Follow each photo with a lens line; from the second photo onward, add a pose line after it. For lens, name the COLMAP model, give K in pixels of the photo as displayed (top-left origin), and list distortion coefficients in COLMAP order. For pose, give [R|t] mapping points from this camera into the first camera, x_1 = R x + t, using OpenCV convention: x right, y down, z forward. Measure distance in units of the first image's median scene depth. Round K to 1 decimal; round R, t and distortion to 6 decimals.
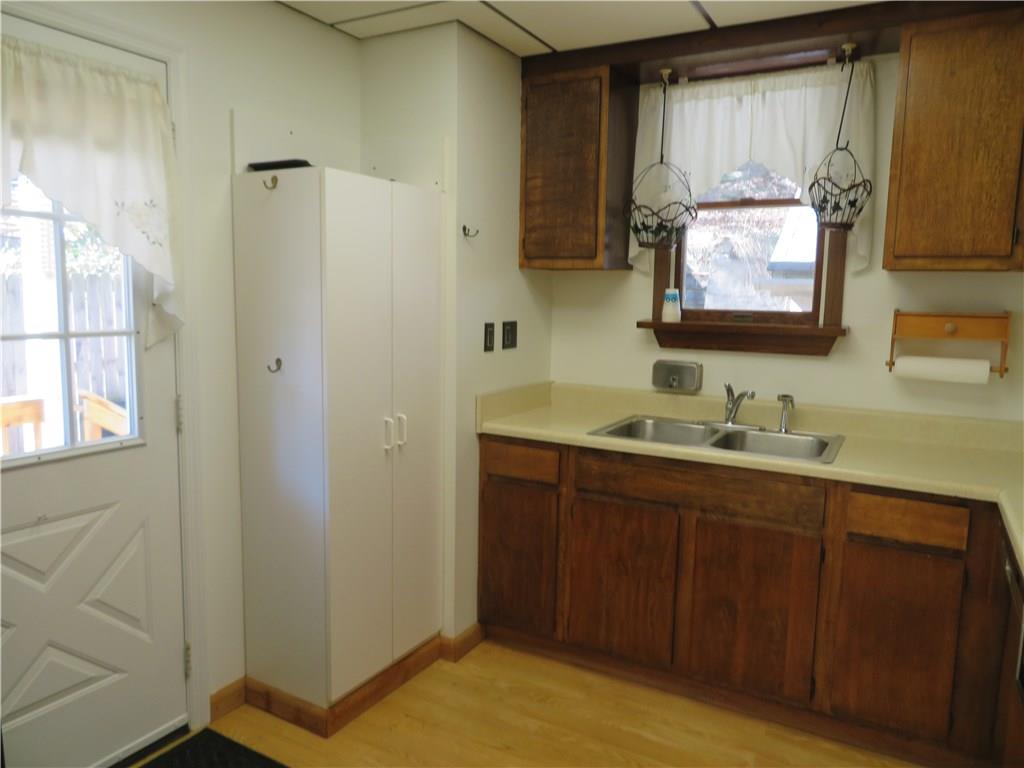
lens RADIAL K [[734.9, 0, 512.0], [0, 734.9, 384.0], [0, 0, 1]] dist [-0.007235, 0.002102]
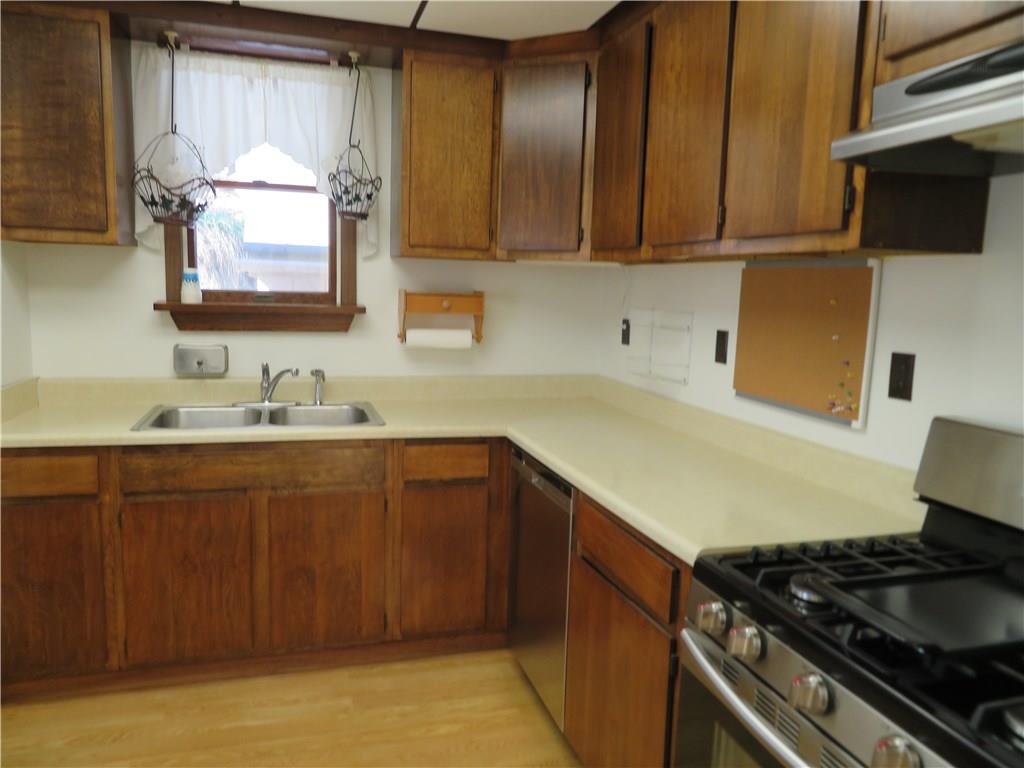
lens RADIAL K [[734.9, 0, 512.0], [0, 734.9, 384.0], [0, 0, 1]] dist [-0.007235, 0.002102]
pose [[0.693253, -0.091951, 0.714805, -0.208439], [0.071746, 0.995706, 0.058503, -0.007181], [-0.717115, 0.010727, 0.696873, 0.048423]]
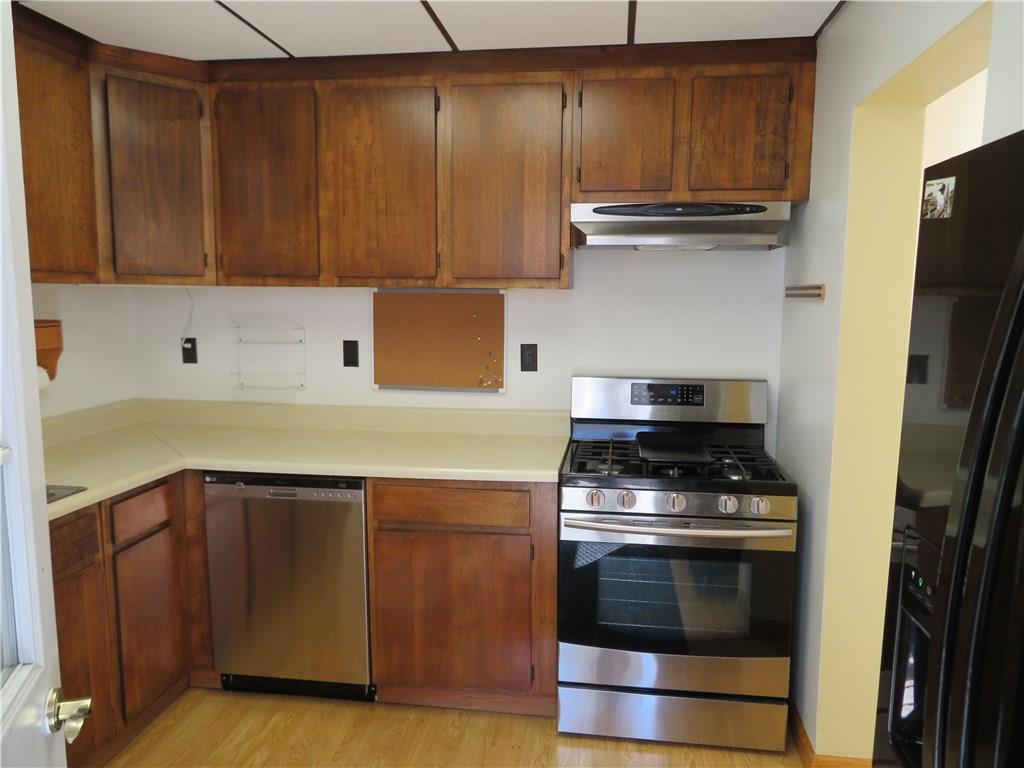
lens RADIAL K [[734.9, 0, 512.0], [0, 734.9, 384.0], [0, 0, 1]] dist [-0.007235, 0.002102]
pose [[-0.364037, -0.135808, 0.921430, -0.542029], [0.102451, 0.977470, 0.184543, -0.124033], [-0.925733, 0.161582, -0.341922, 0.677455]]
